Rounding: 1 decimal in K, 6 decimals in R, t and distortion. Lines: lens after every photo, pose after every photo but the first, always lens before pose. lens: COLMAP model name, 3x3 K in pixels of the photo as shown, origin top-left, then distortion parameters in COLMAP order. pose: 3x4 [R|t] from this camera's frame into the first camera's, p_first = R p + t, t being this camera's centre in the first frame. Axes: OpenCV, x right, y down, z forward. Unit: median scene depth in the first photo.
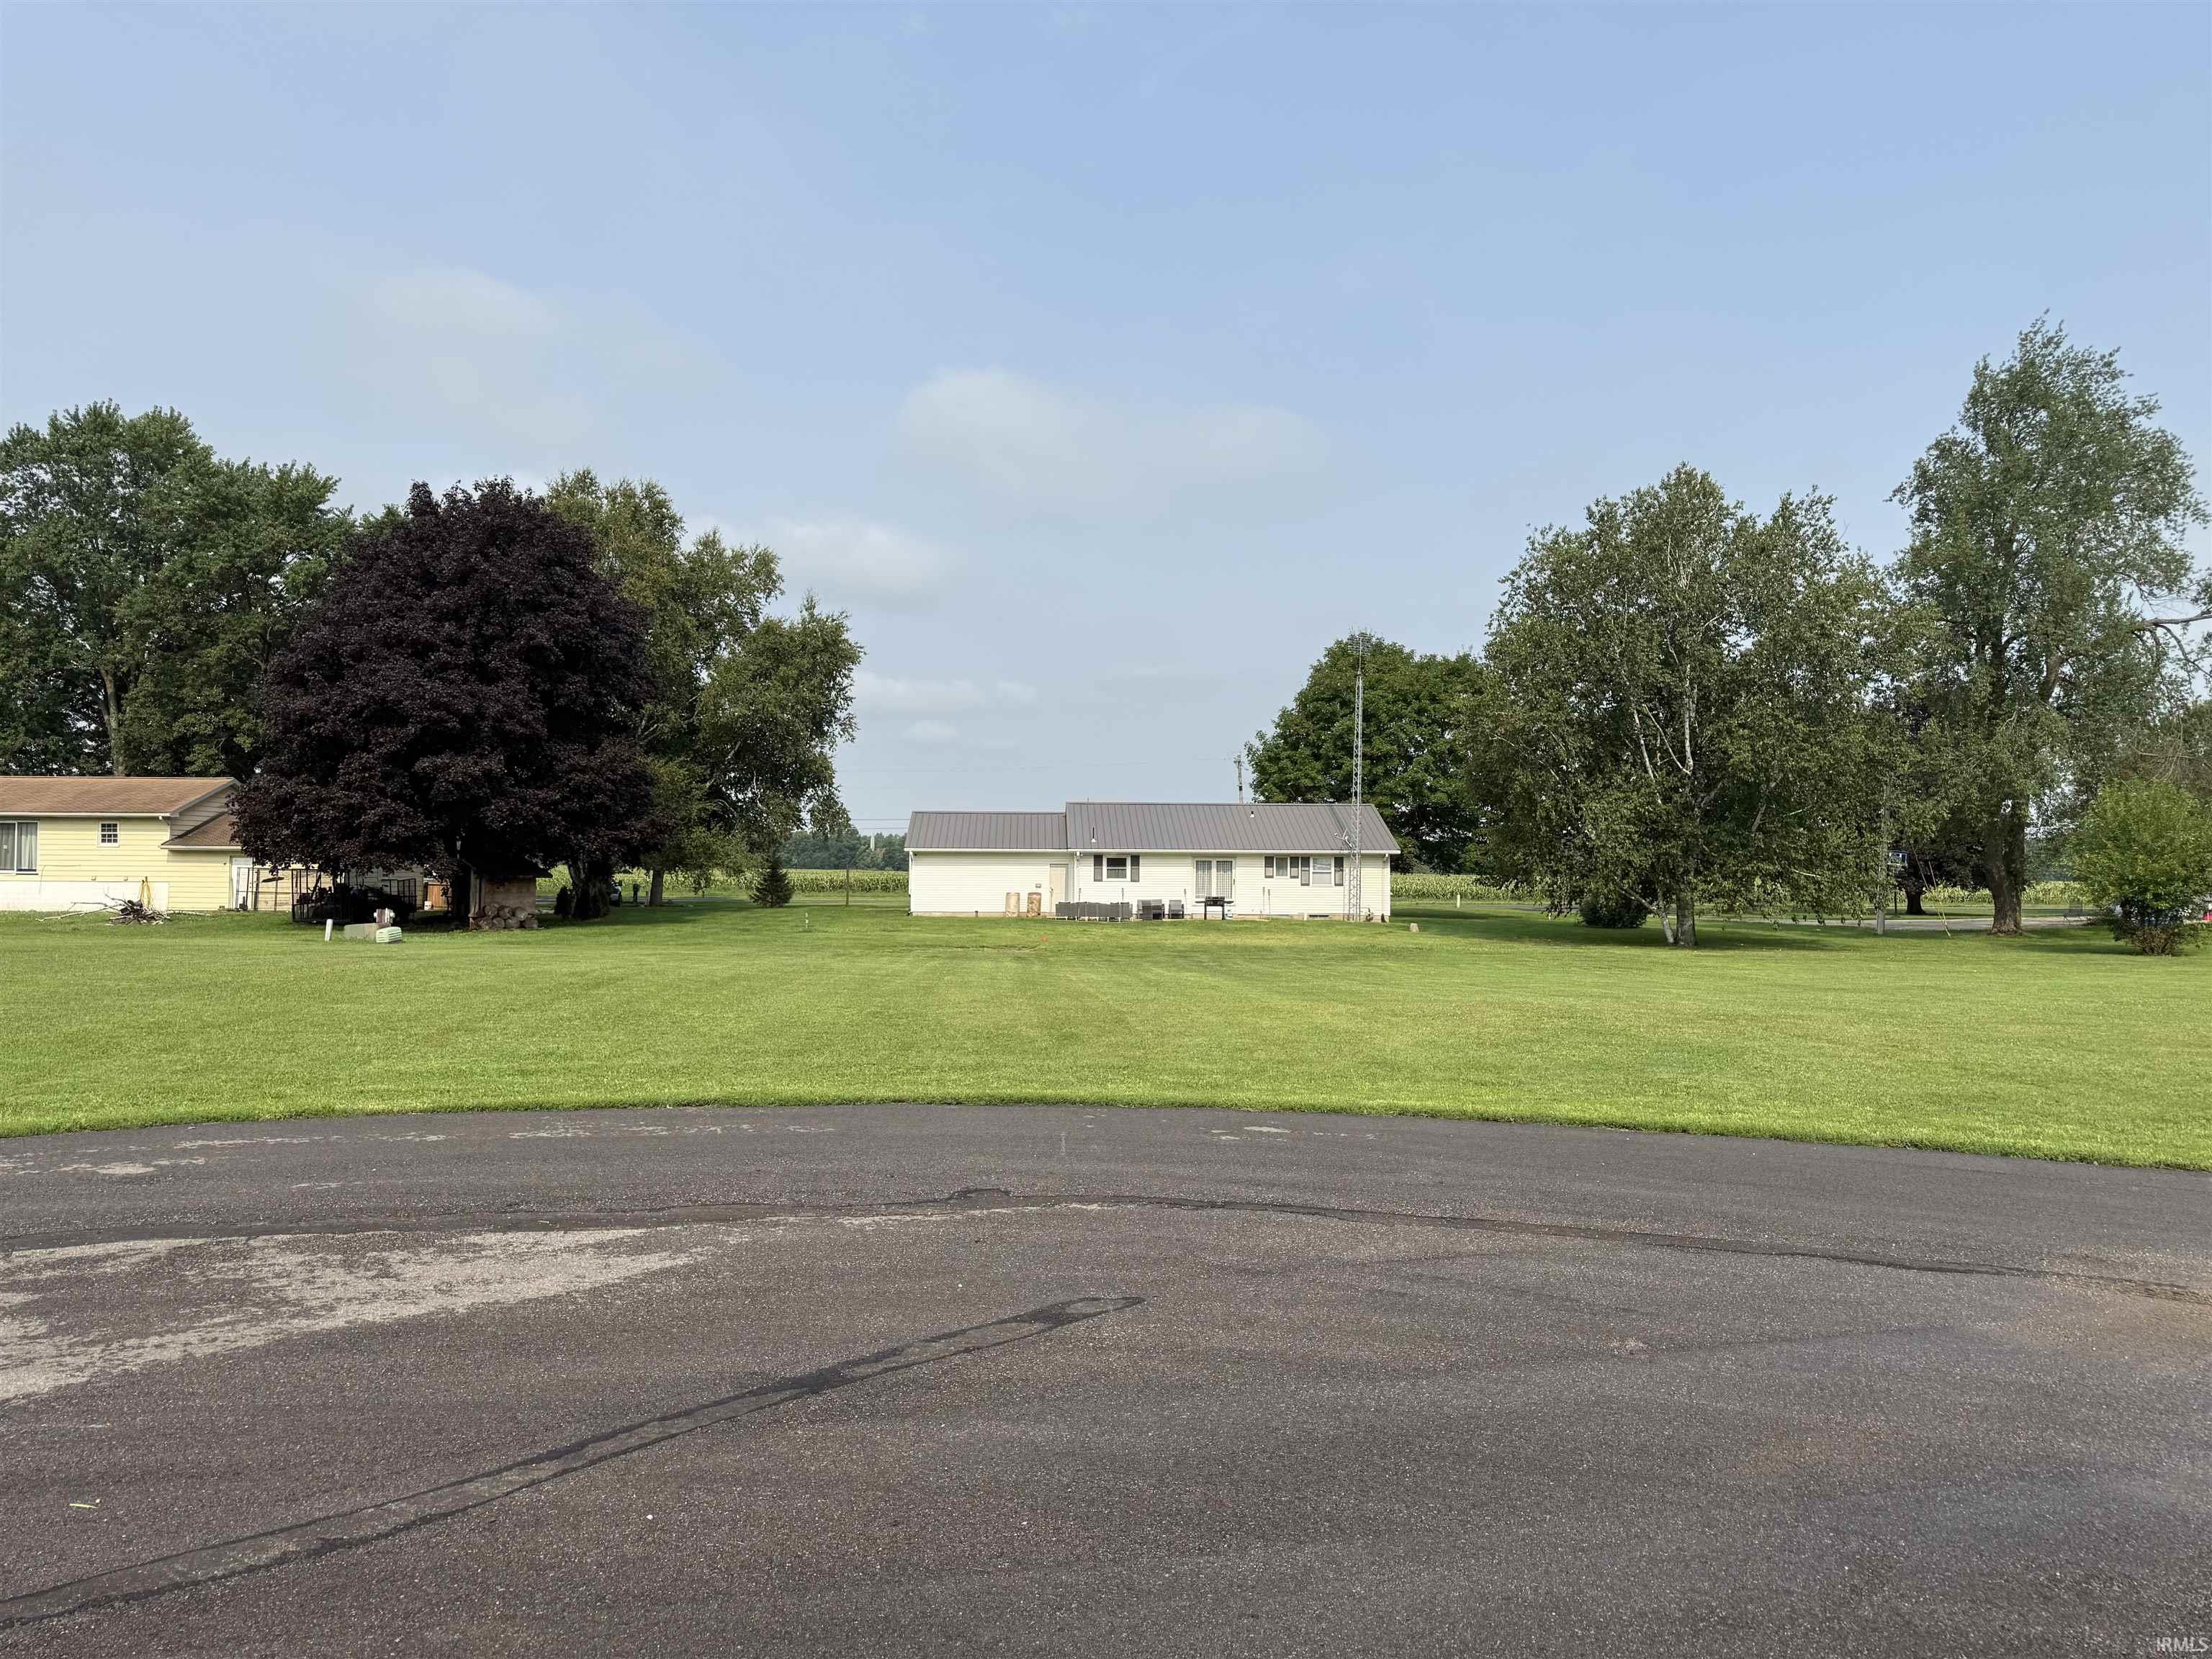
lens RADIAL K [[1551.1, 0, 1104.0], [0, 1551.1, 829.2], [0, 0, 1]] dist [0.086426, -0.106265]
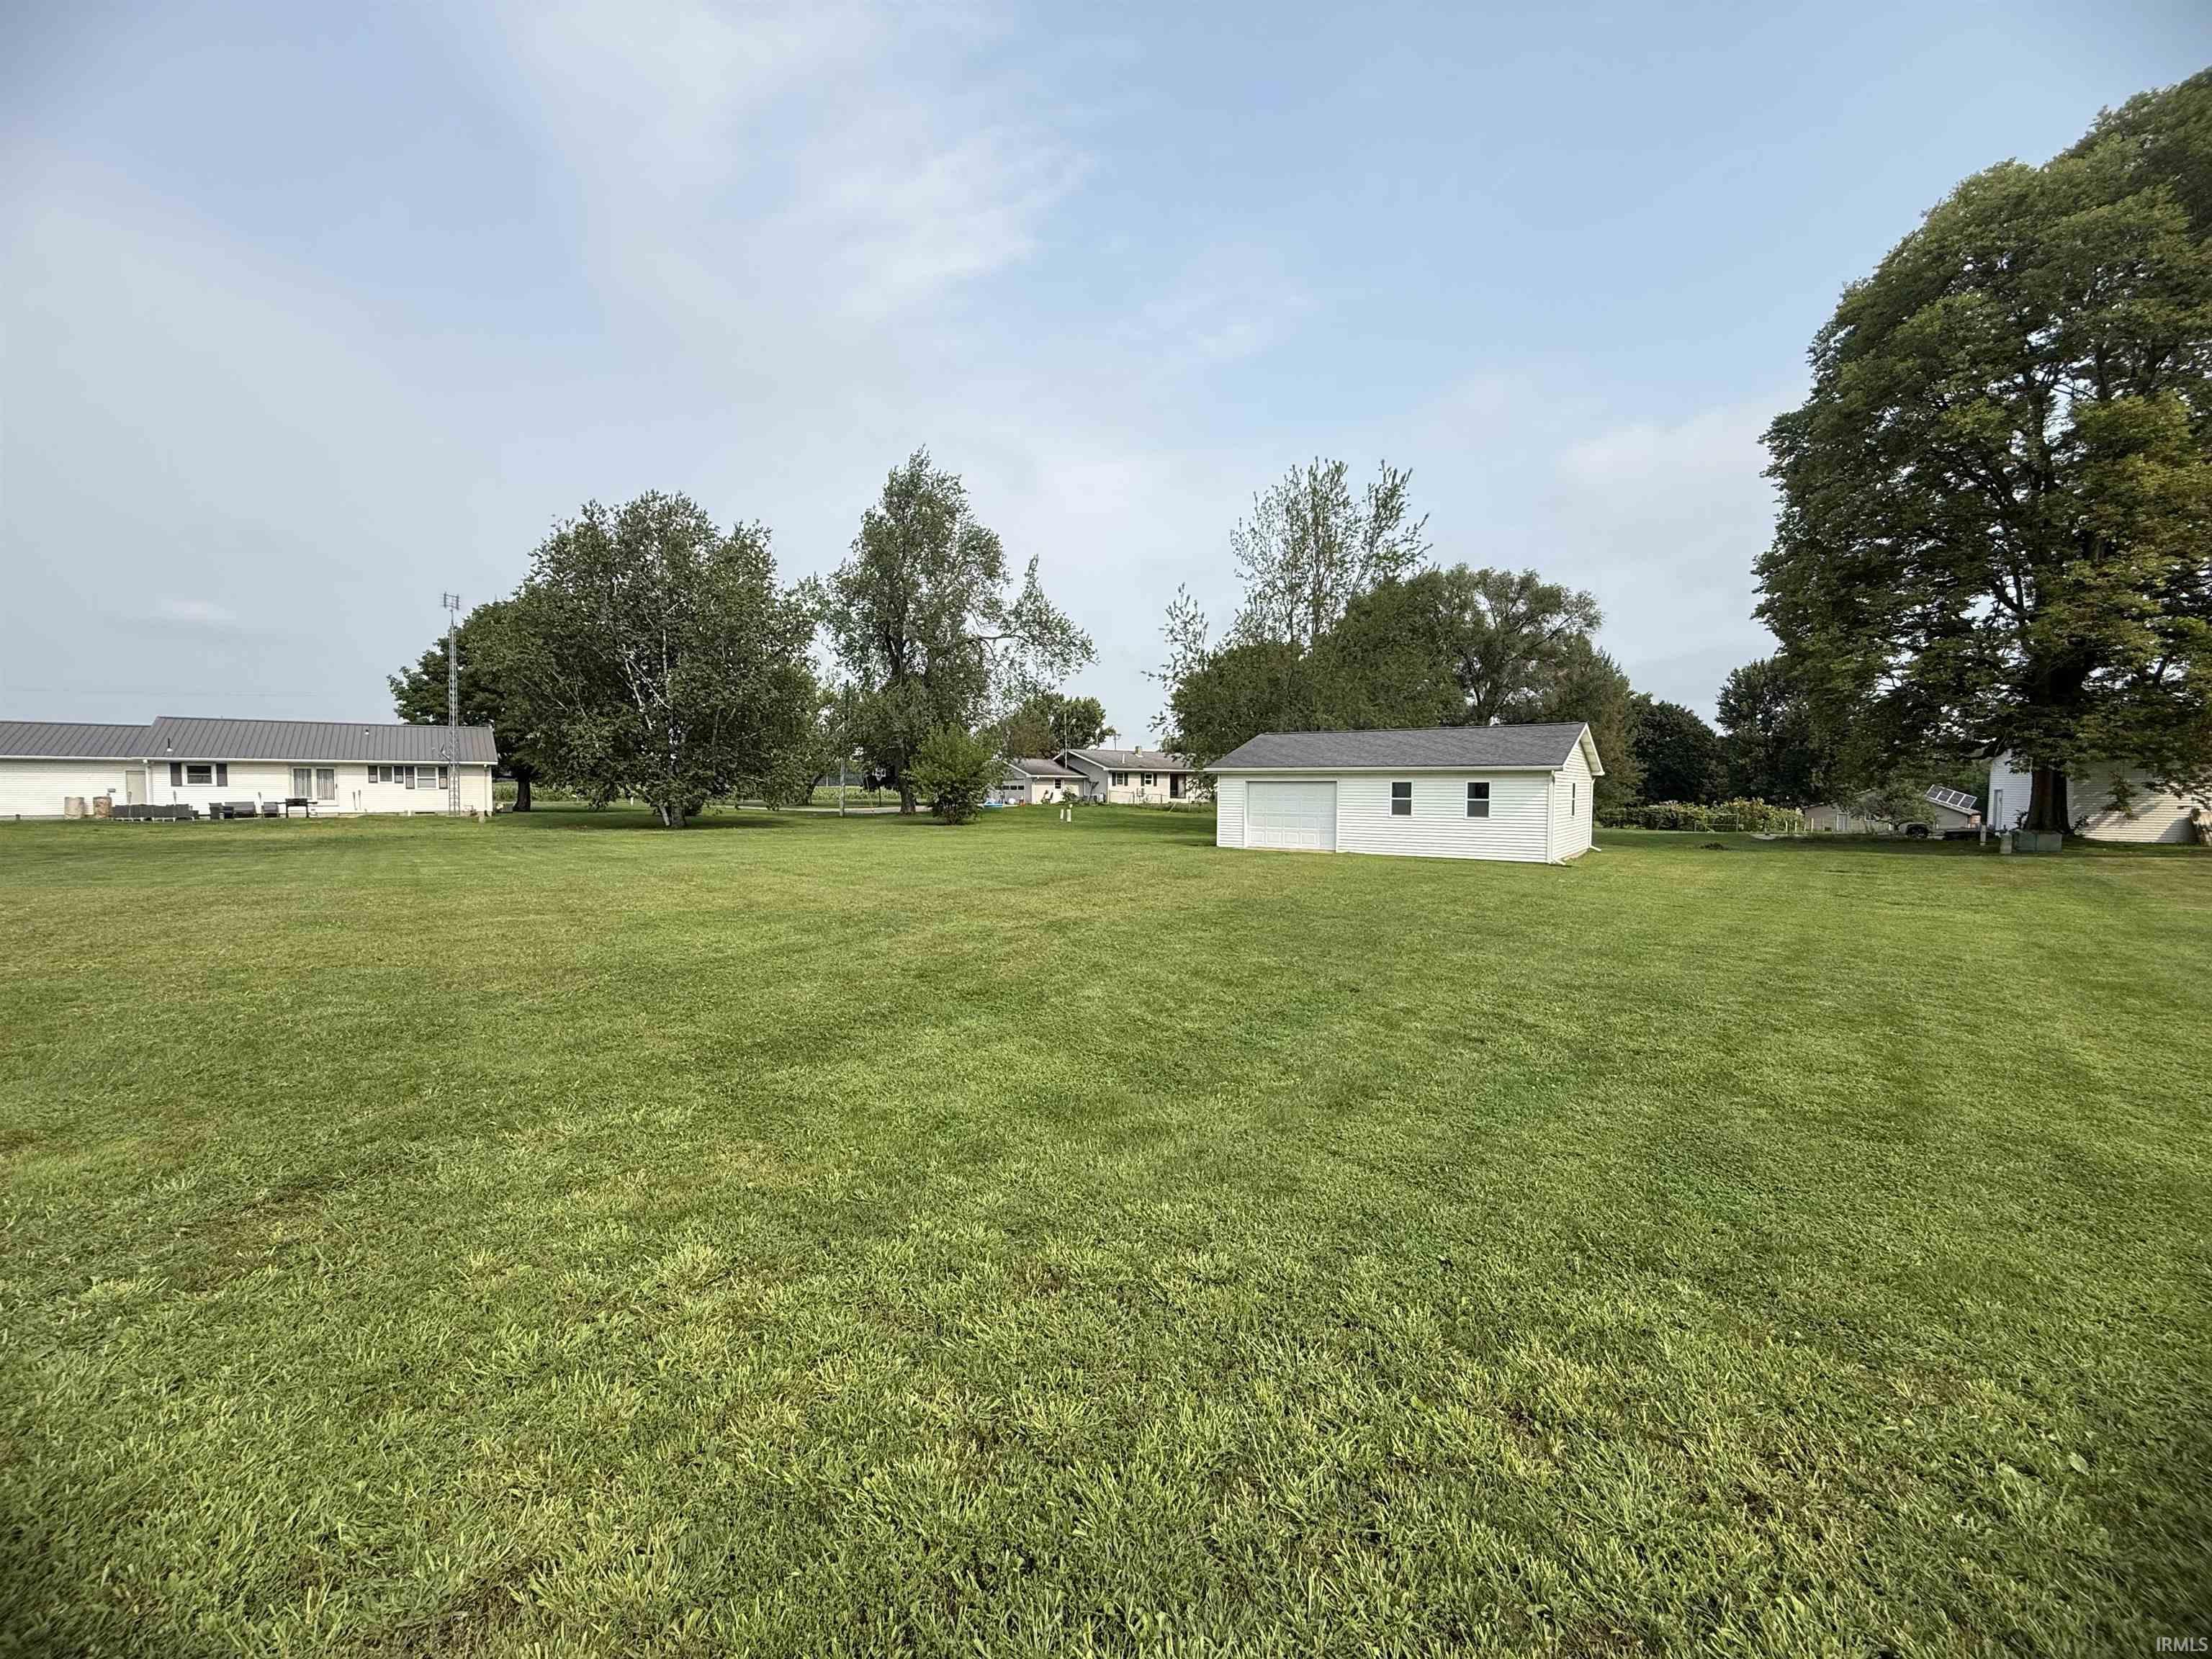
lens RADIAL K [[882.2, 0, 1107.7], [0, 882.2, 837.2], [0, 0, 1]] dist [0.000976, -0.000122]
pose [[0.820556, -0.035753, 0.570447, 0.185025], [-0.014080, 0.996474, 0.082708, 0.007715], [-0.571393, -0.075899, 0.817159, 0.079103]]
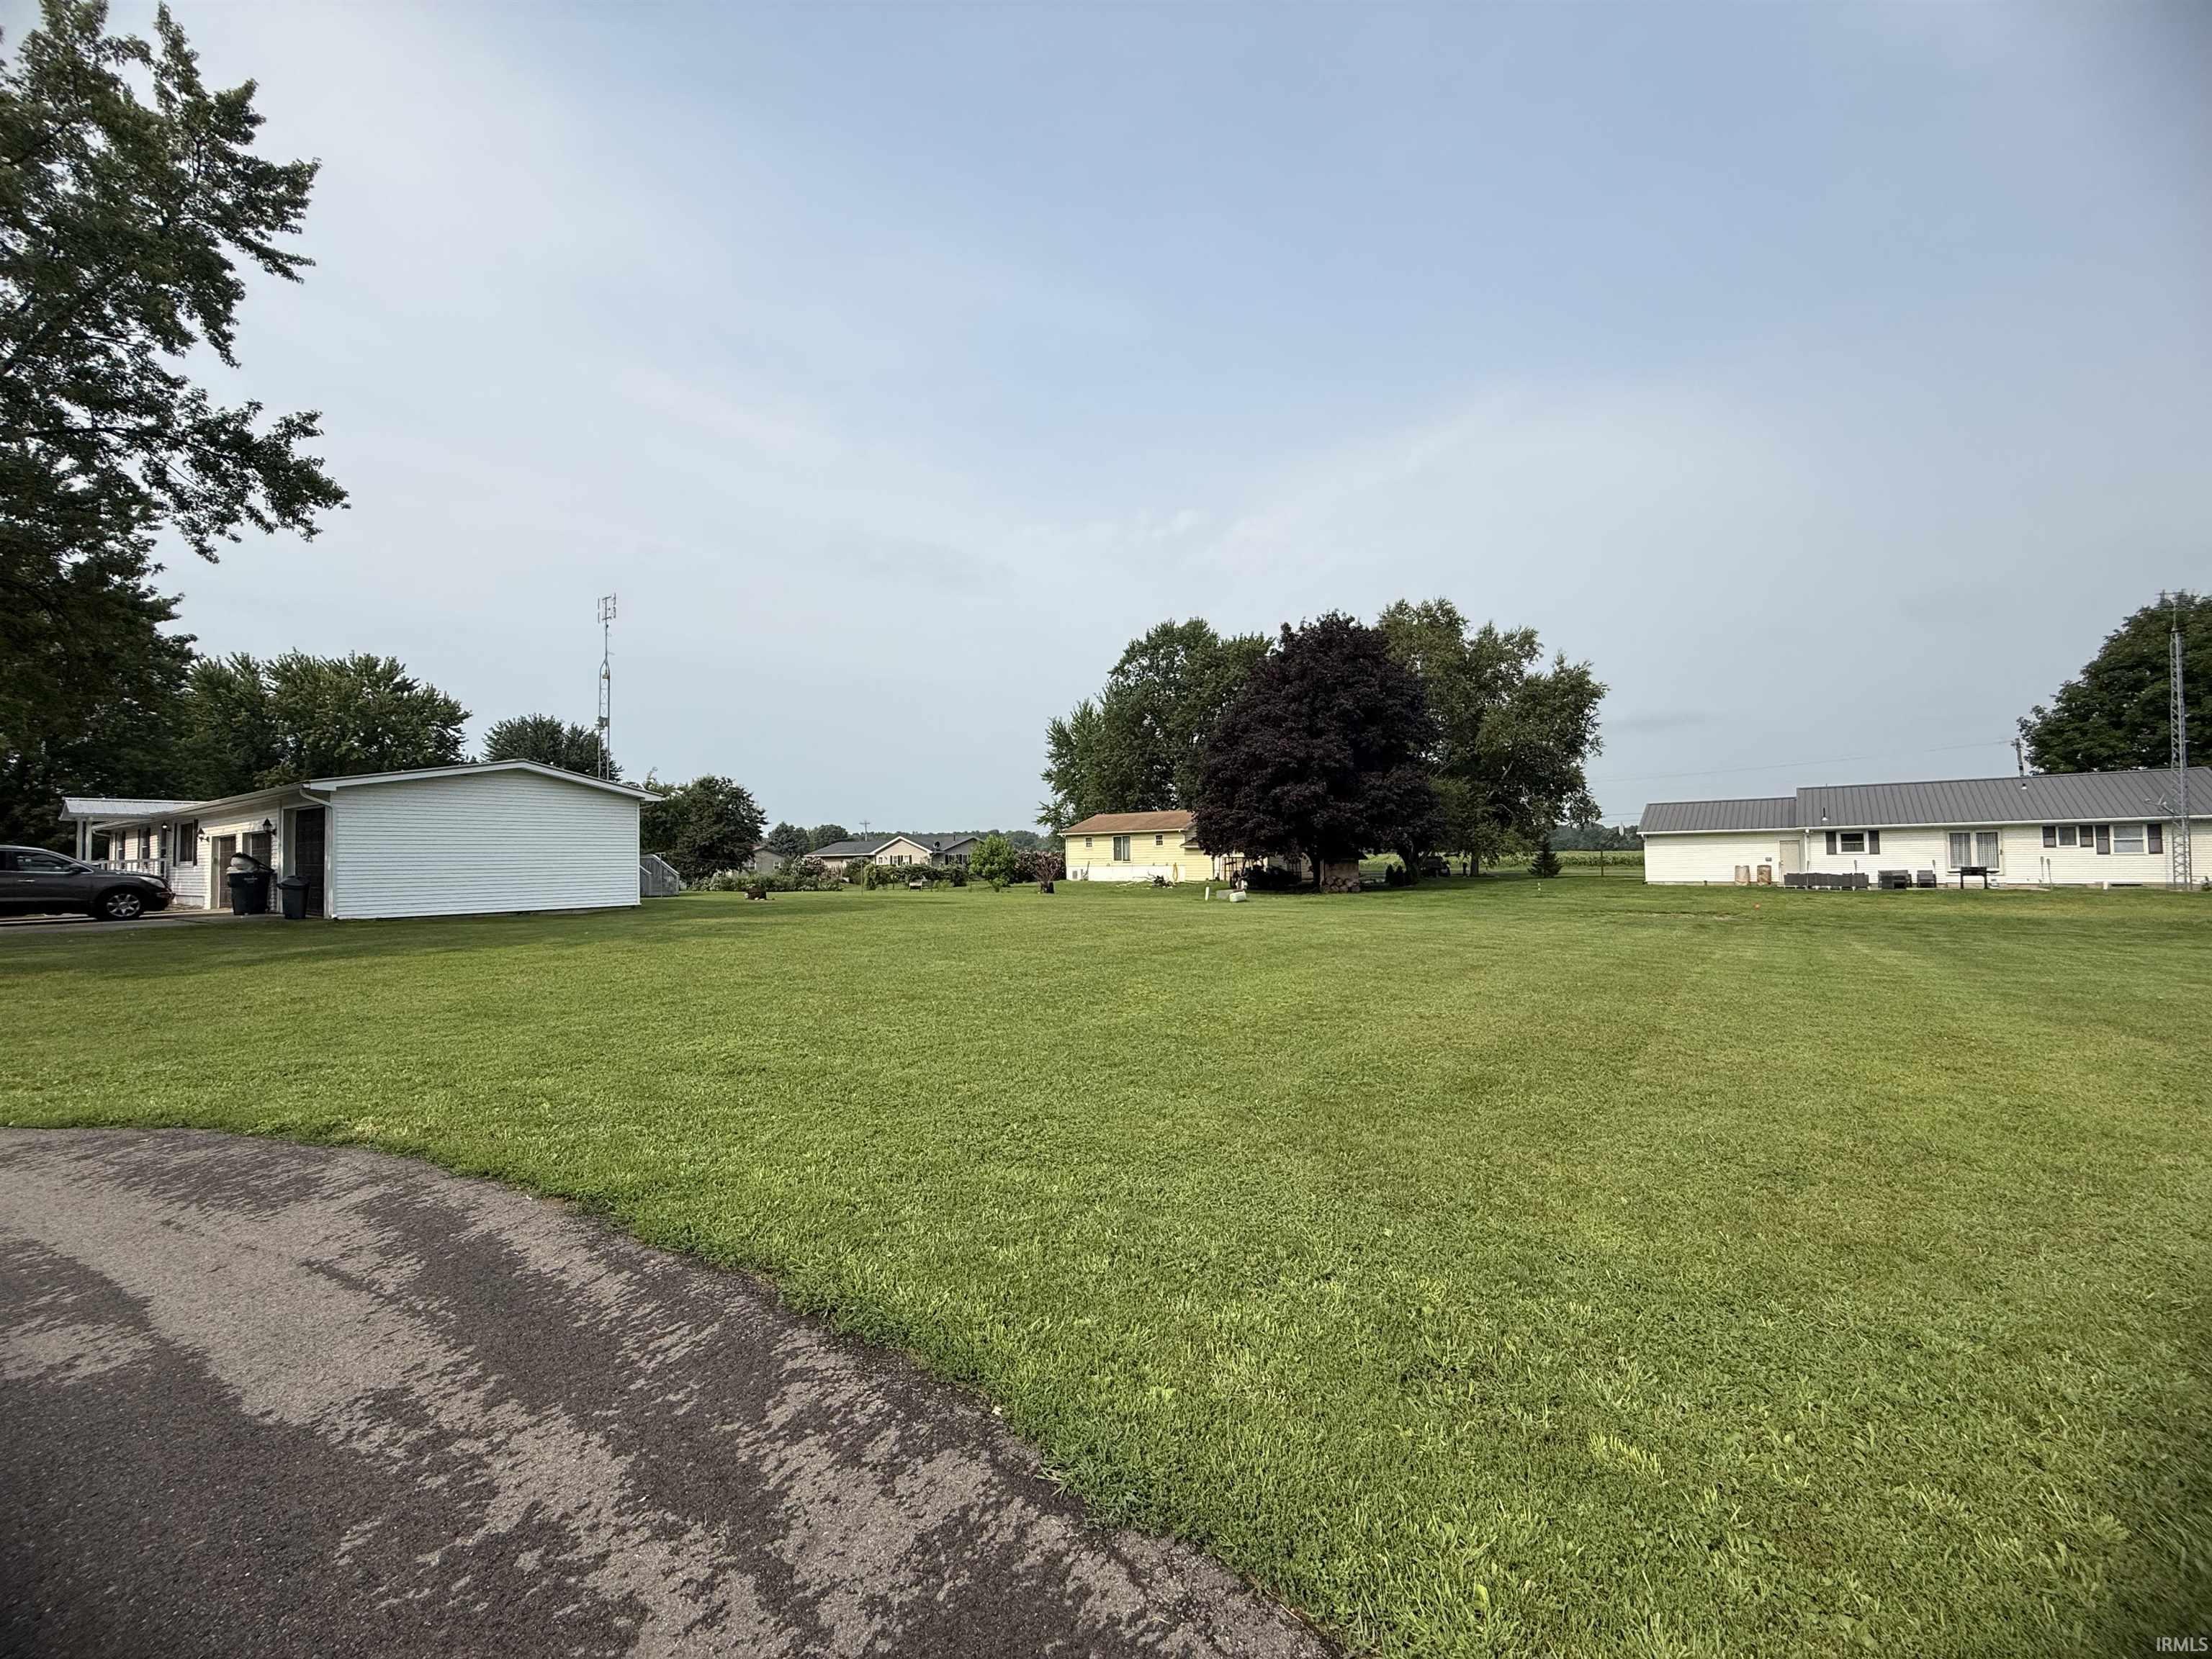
lens RADIAL K [[882.2, 0, 1104.3], [0, 882.2, 831.5], [0, 0, 1]] dist [0.000976, -0.000122]
pose [[0.745625, -0.039637, -0.665186, 0.029720], [0.039003, 0.999114, -0.015815, 0.005881], [0.665223, -0.014152, 0.746510, 0.155806]]
